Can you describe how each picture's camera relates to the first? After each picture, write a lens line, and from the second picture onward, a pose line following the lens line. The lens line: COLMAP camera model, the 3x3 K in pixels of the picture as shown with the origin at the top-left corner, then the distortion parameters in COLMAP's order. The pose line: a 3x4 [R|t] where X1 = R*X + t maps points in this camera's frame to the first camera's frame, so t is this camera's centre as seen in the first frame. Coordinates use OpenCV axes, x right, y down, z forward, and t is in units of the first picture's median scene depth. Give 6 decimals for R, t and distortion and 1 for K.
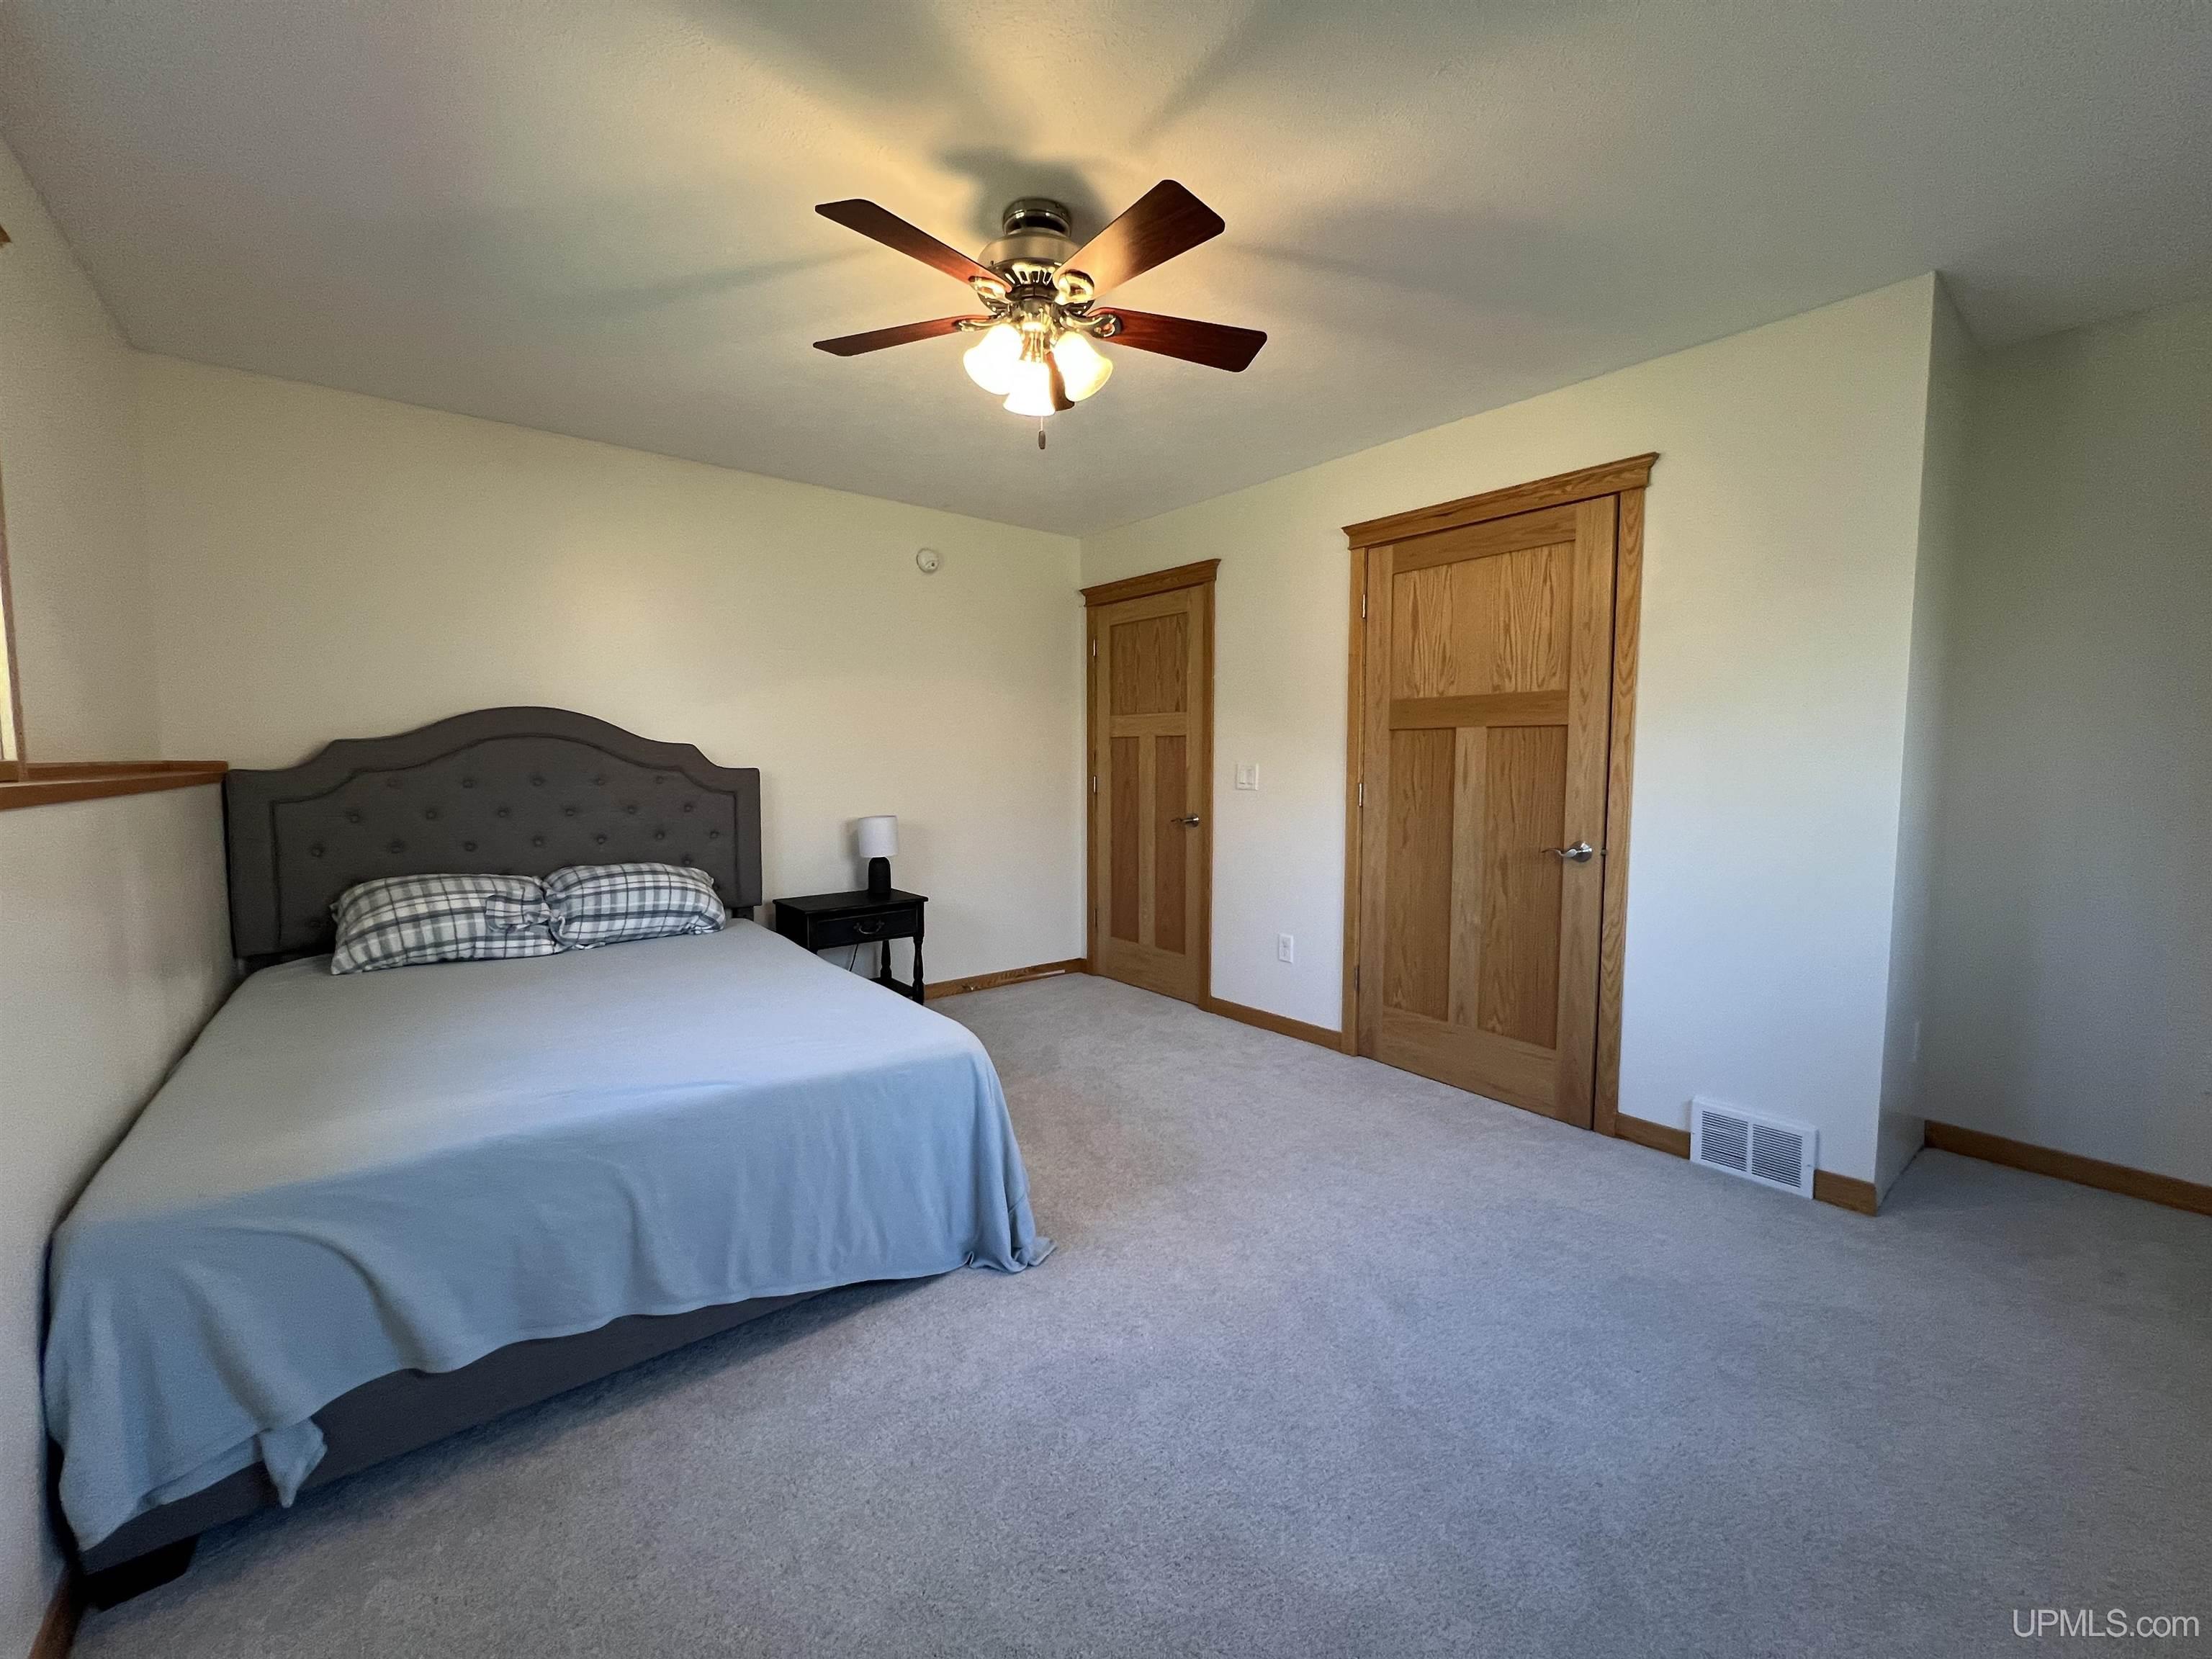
lens RADIAL K [[881.2, 0, 1102.4], [0, 881.2, 818.6], [0, 0, 1]] dist [-0.002119, 0.000428]
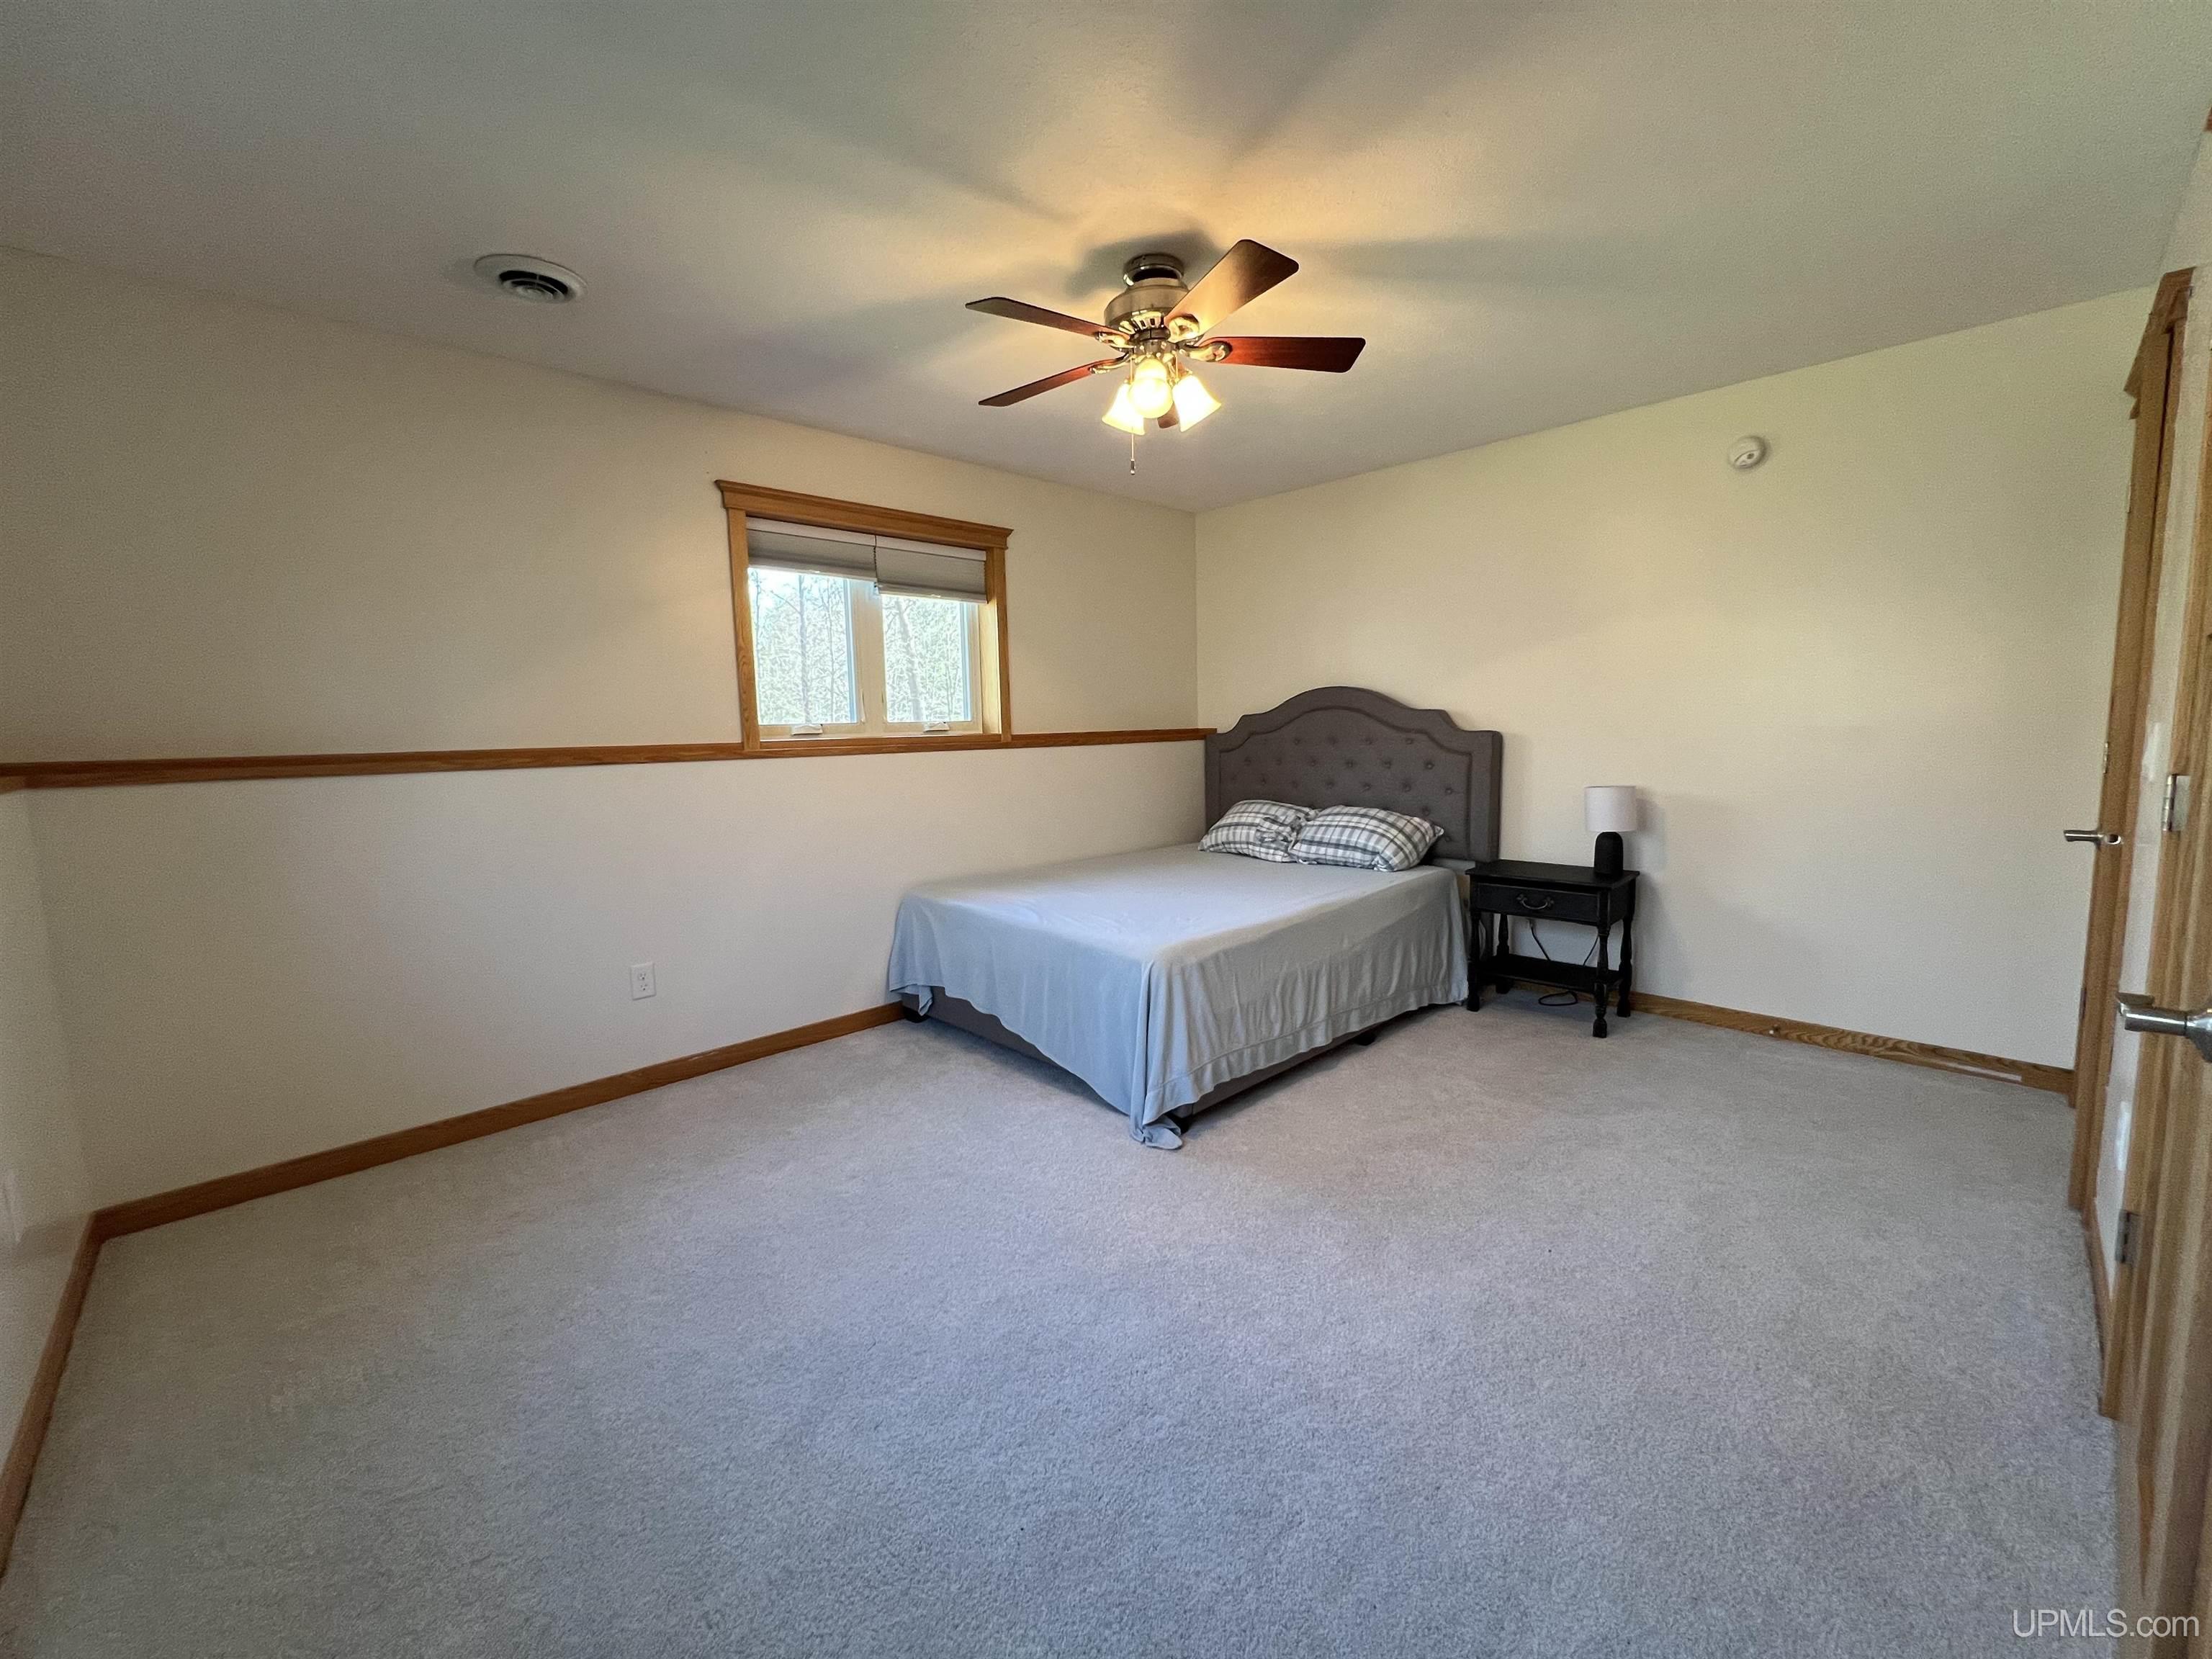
lens RADIAL K [[881.2, 0, 1103.6], [0, 881.2, 822.8], [0, 0, 1]] dist [-0.002119, 0.000428]
pose [[0.094627, 0.111835, -0.989211, 0.720546], [-0.043871, 0.993173, 0.108086, -0.049759], [0.994546, 0.033170, 0.098887, 0.529688]]
